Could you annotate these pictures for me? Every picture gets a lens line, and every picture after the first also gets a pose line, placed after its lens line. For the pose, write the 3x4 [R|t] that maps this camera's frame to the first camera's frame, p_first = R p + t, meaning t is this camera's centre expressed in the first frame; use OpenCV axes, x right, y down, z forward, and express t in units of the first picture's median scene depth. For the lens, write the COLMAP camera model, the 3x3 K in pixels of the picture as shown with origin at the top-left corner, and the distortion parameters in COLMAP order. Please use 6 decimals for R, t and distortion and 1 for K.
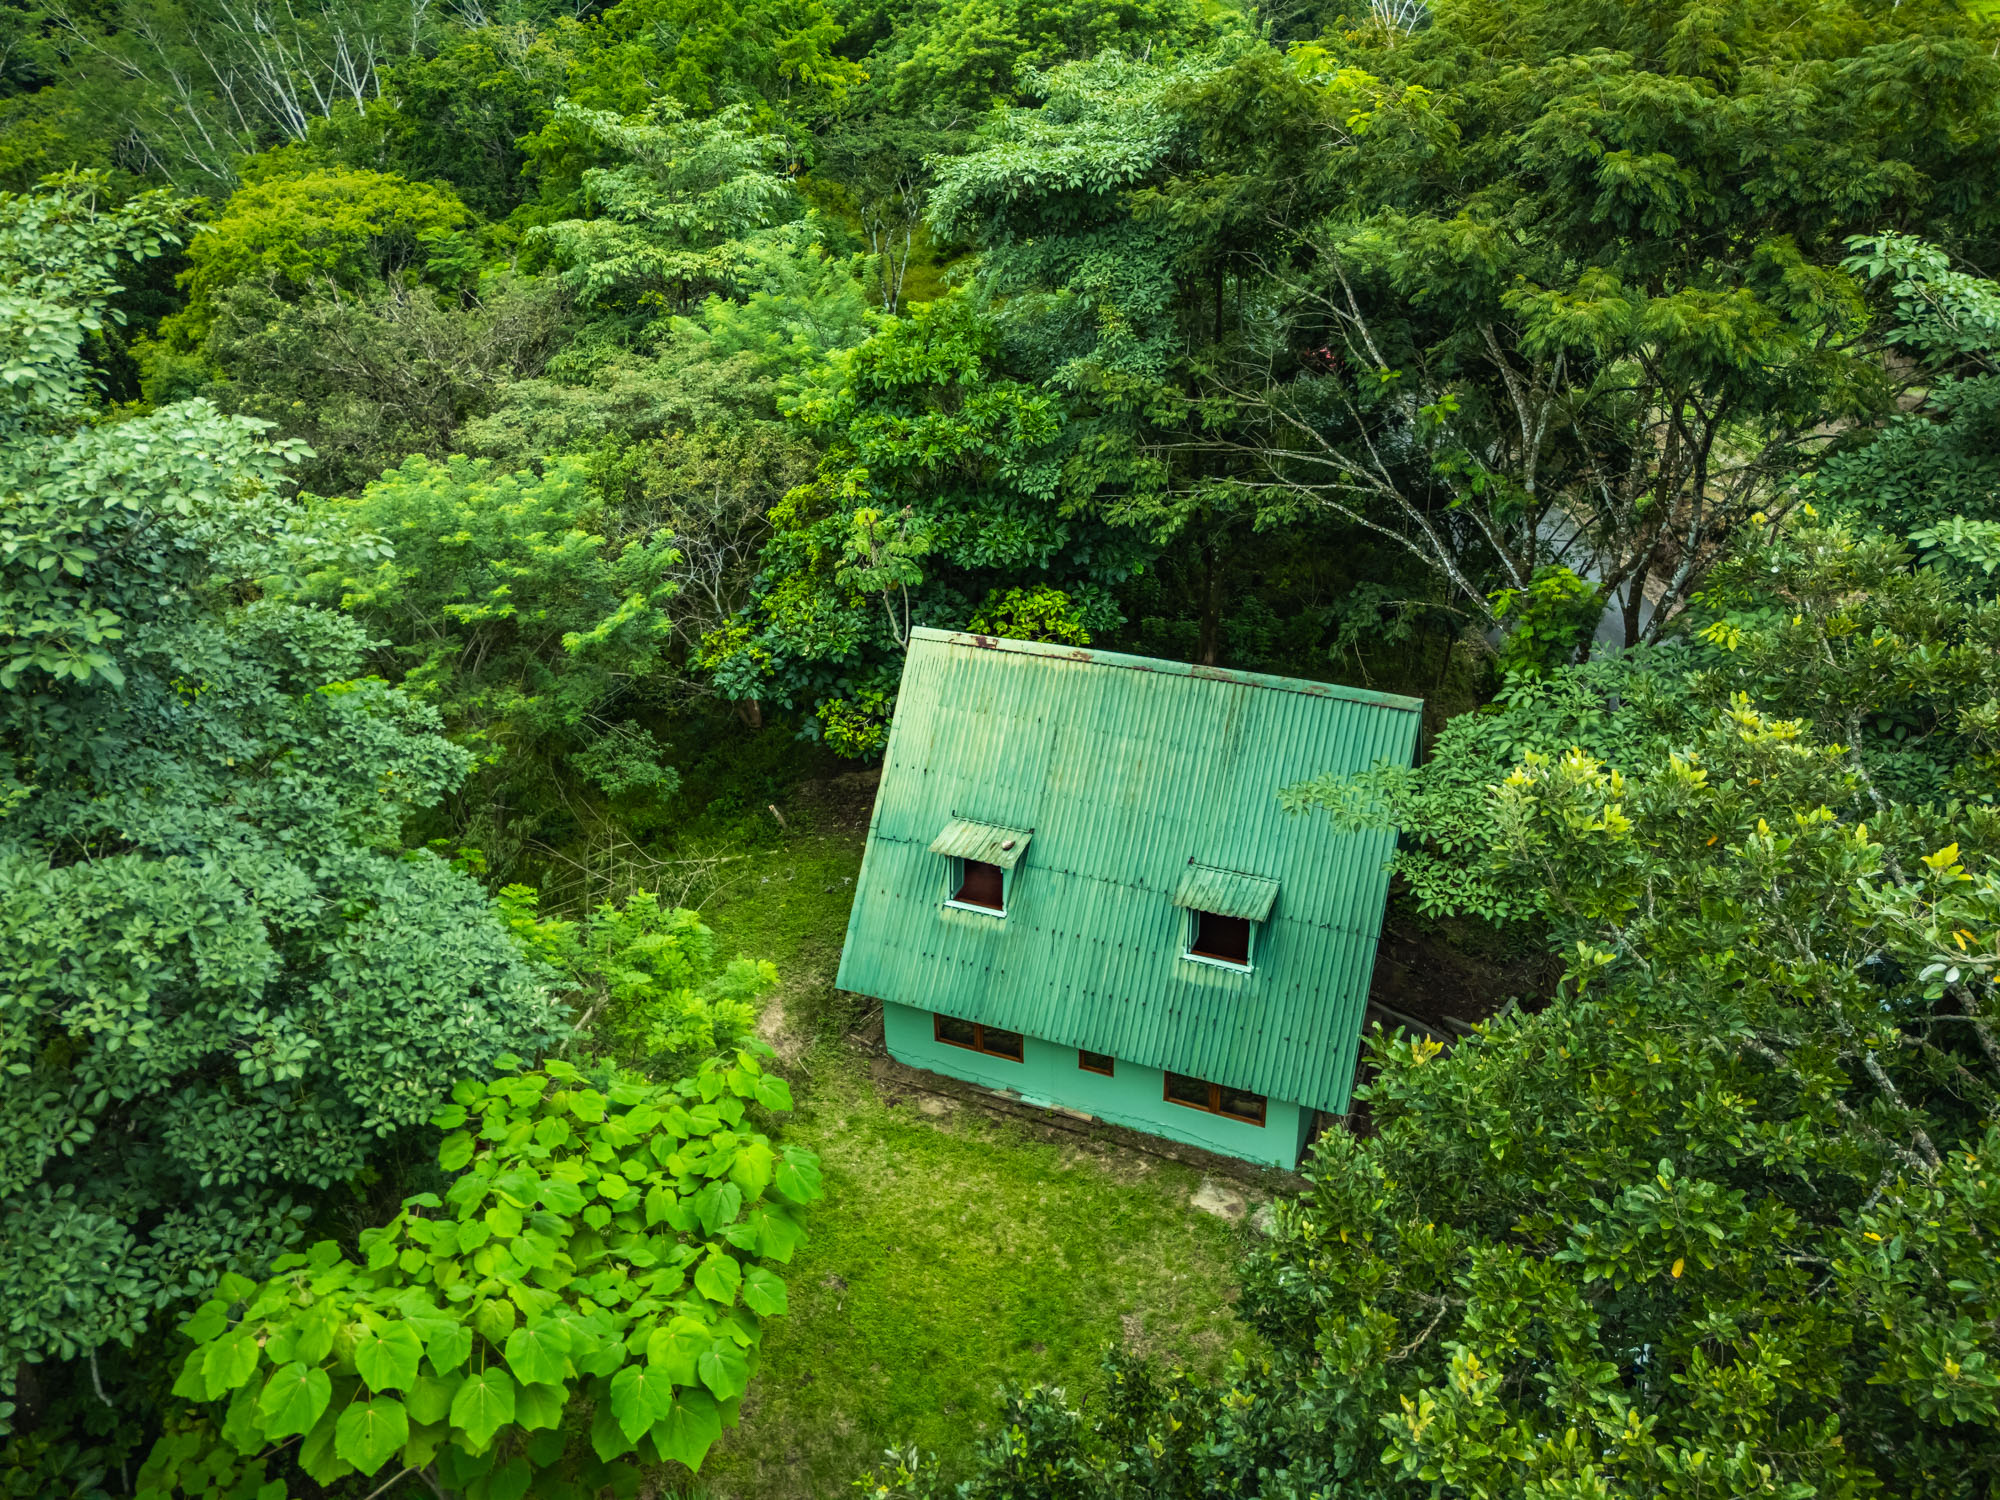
lens RADIAL K [[1447.5, 0, 1000.0], [0, 1447.5, 750.0], [0, 0, 1]] dist [0.063812, -0.064978]
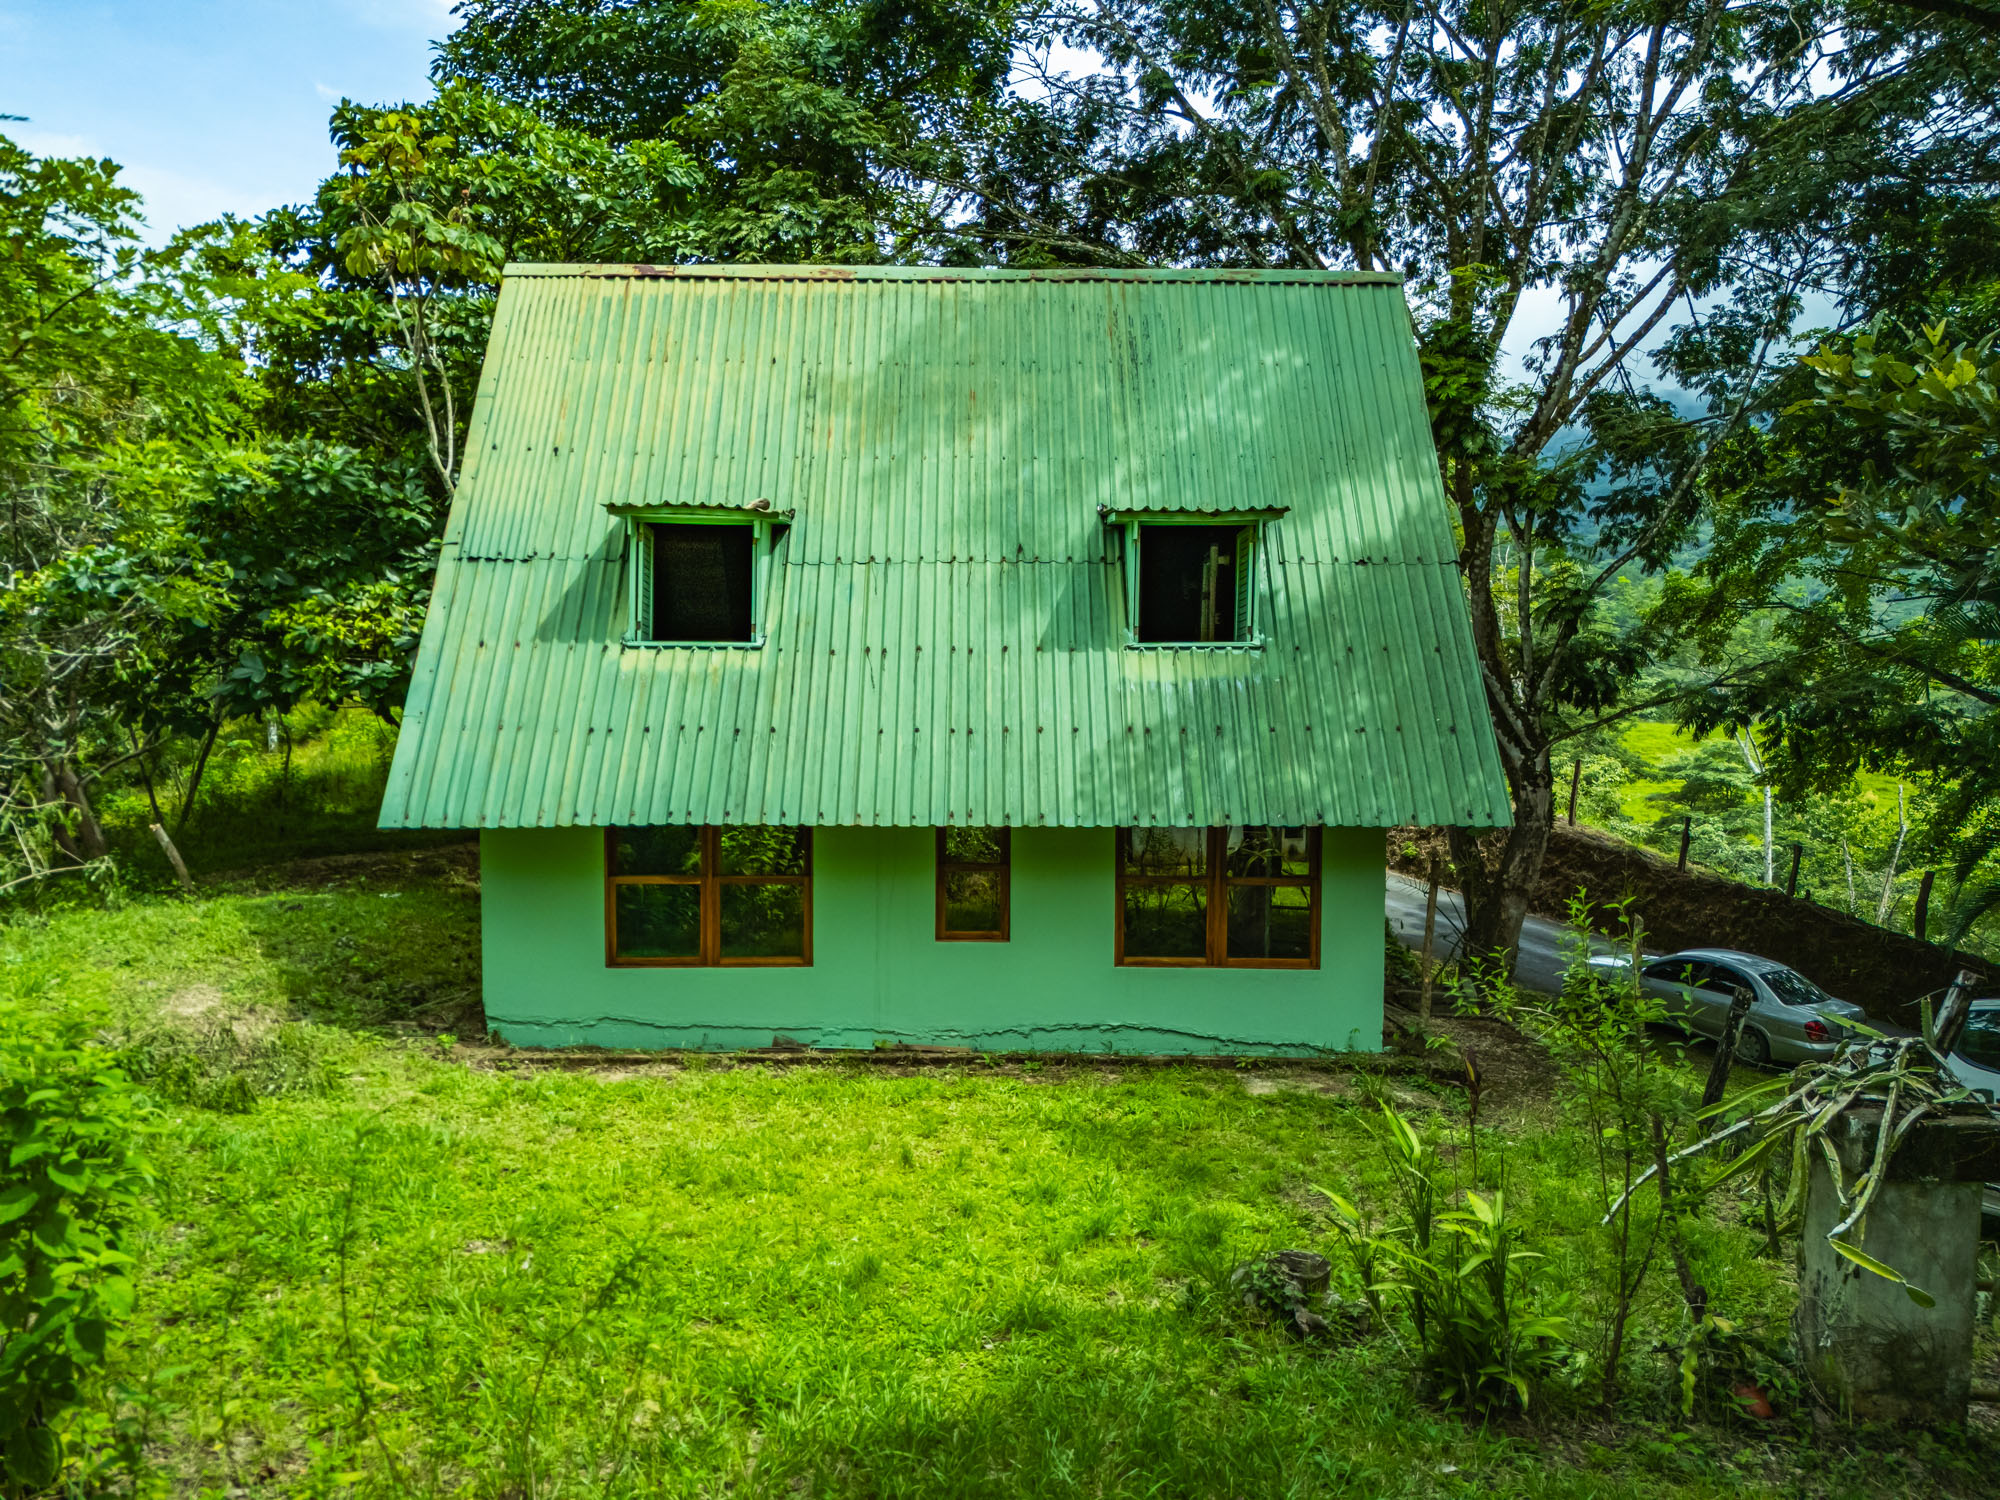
lens RADIAL K [[1447.5, 0, 1000.0], [0, 1447.5, 750.0], [0, 0, 1]] dist [0.063812, -0.064978]
pose [[0.904948, 0.026983, 0.424666, -0.119710], [0.153097, 0.910511, -0.384097, 0.315934], [-0.397027, 0.412603, 0.819834, 0.510442]]
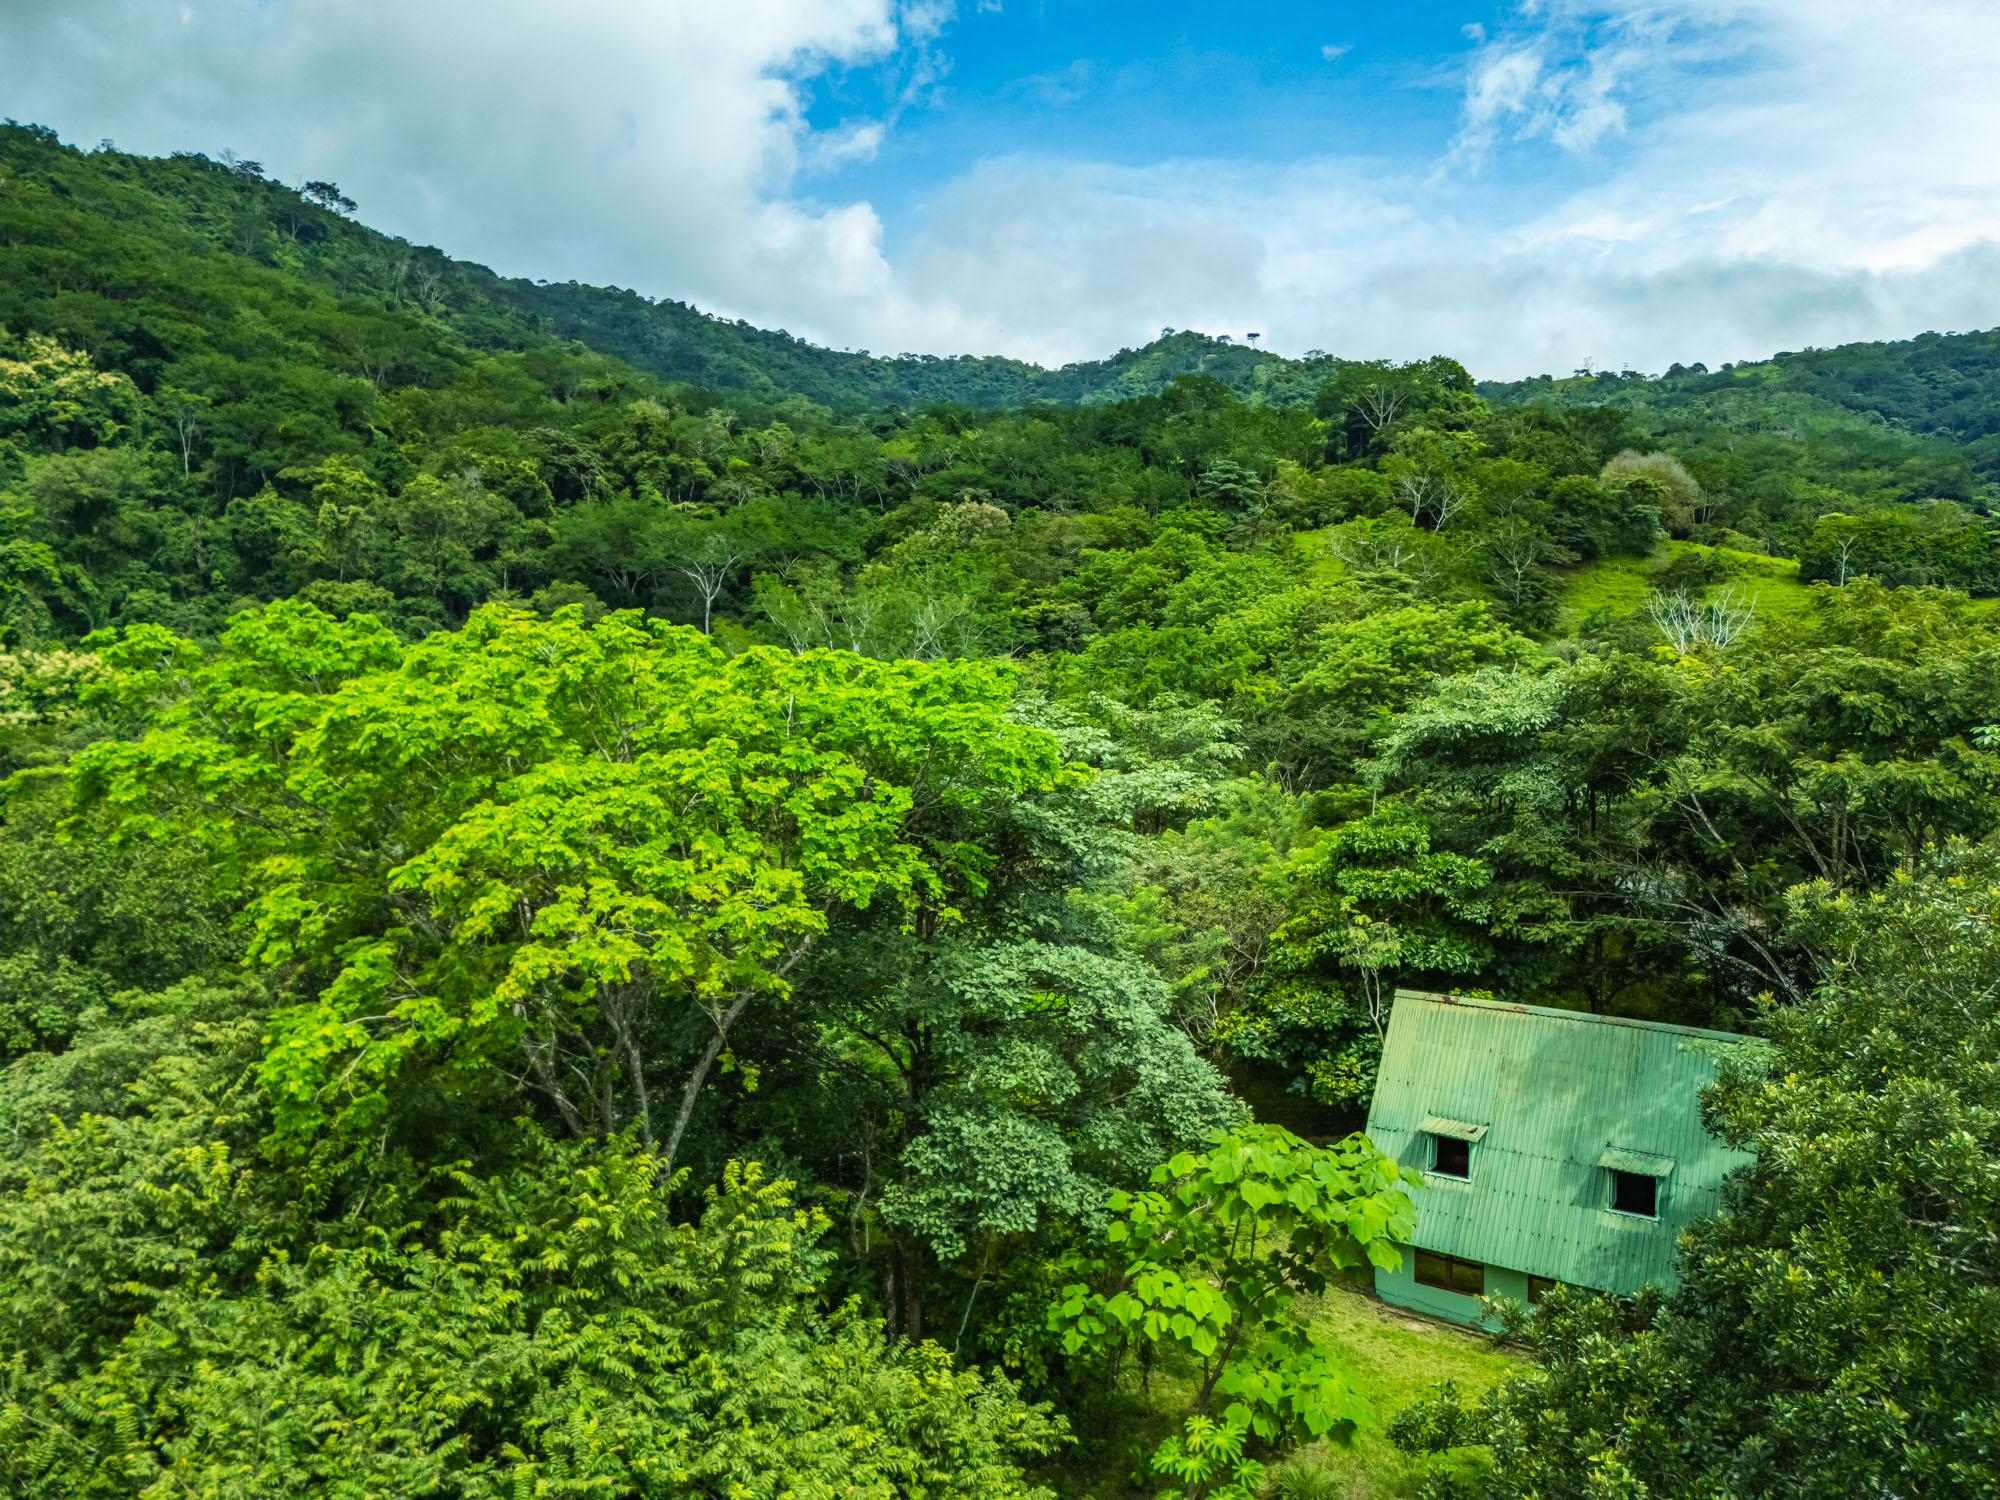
lens RADIAL K [[1384.8, 0, 1000.0], [0, 1384.8, 750.0], [0, 0, 1]] dist [0.032467, -0.054422]
pose [[0.973506, 0.025708, -0.227213, -0.132901], [-0.112230, 0.919459, -0.376827, 0.261875], [0.199225, 0.392344, 0.897984, -0.452549]]
